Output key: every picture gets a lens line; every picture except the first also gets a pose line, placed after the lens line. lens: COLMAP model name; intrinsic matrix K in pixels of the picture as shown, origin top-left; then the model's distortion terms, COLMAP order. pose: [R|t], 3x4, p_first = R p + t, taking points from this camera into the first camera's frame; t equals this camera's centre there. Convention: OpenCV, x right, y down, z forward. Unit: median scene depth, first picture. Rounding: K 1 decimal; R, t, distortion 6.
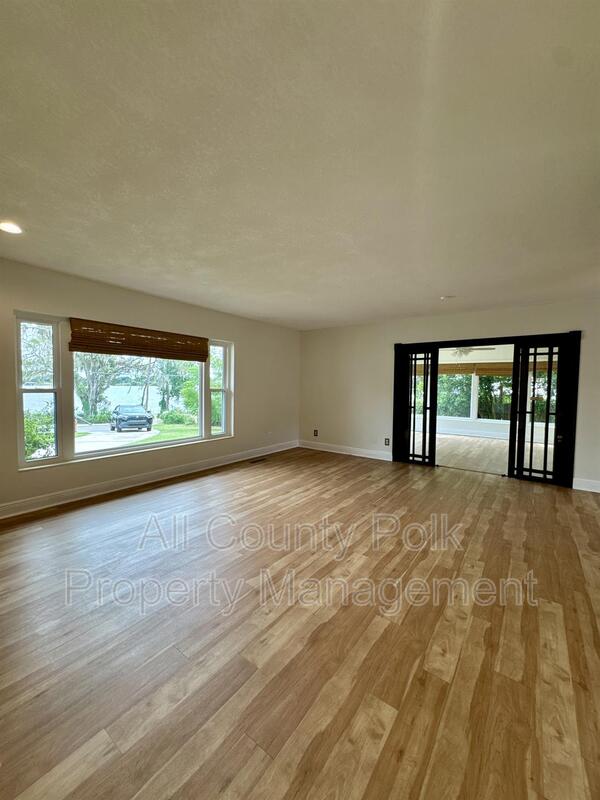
lens RADIAL K [[320.4, 0, 300.4], [0, 320.4, 399.8], [0, 0, 1]] dist [-0.005367, 0.001013]
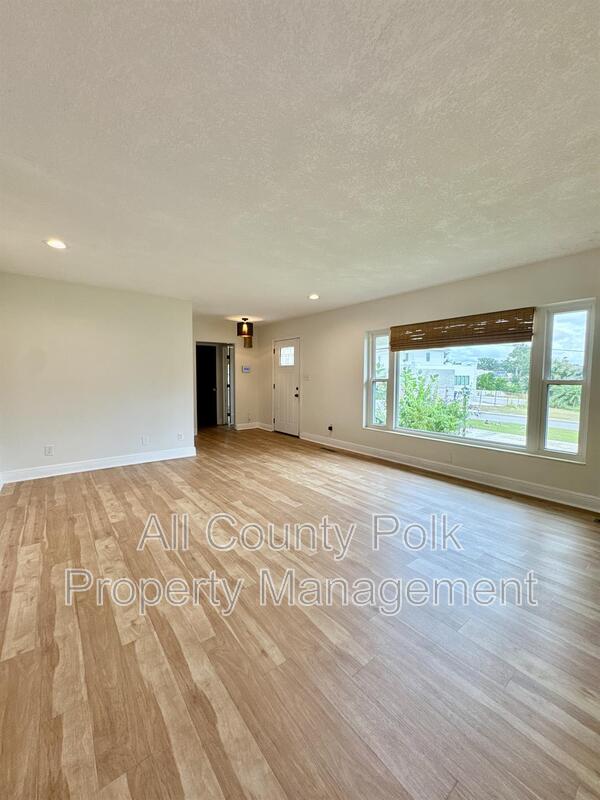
lens RADIAL K [[321.2, 0, 300.0], [0, 321.2, 400.0], [0, 0, 1]] dist [-0.005819, 0.000014]
pose [[-0.274540, 0.046937, -0.960429, 0.731418], [-0.053269, 0.996532, 0.063929, -0.011839], [0.960099, 0.068712, -0.271088, 1.016194]]
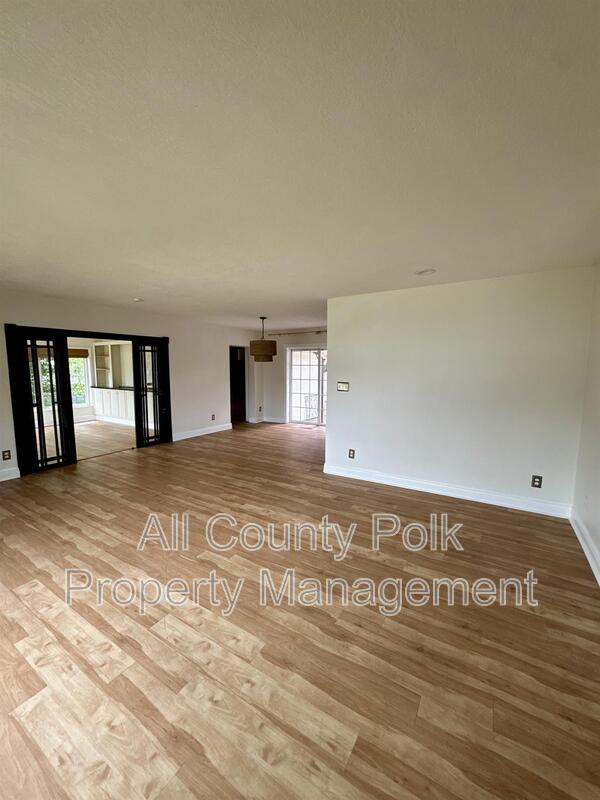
lens RADIAL K [[319.5, 0, 300.4], [0, 319.5, 404.5], [0, 0, 1]] dist [0.000021, 0.000310]
pose [[-0.078187, -0.129596, 0.988479, -0.825646], [0.045599, 0.990012, 0.133404, -0.089398], [-0.995895, 0.055504, -0.071497, 0.595467]]
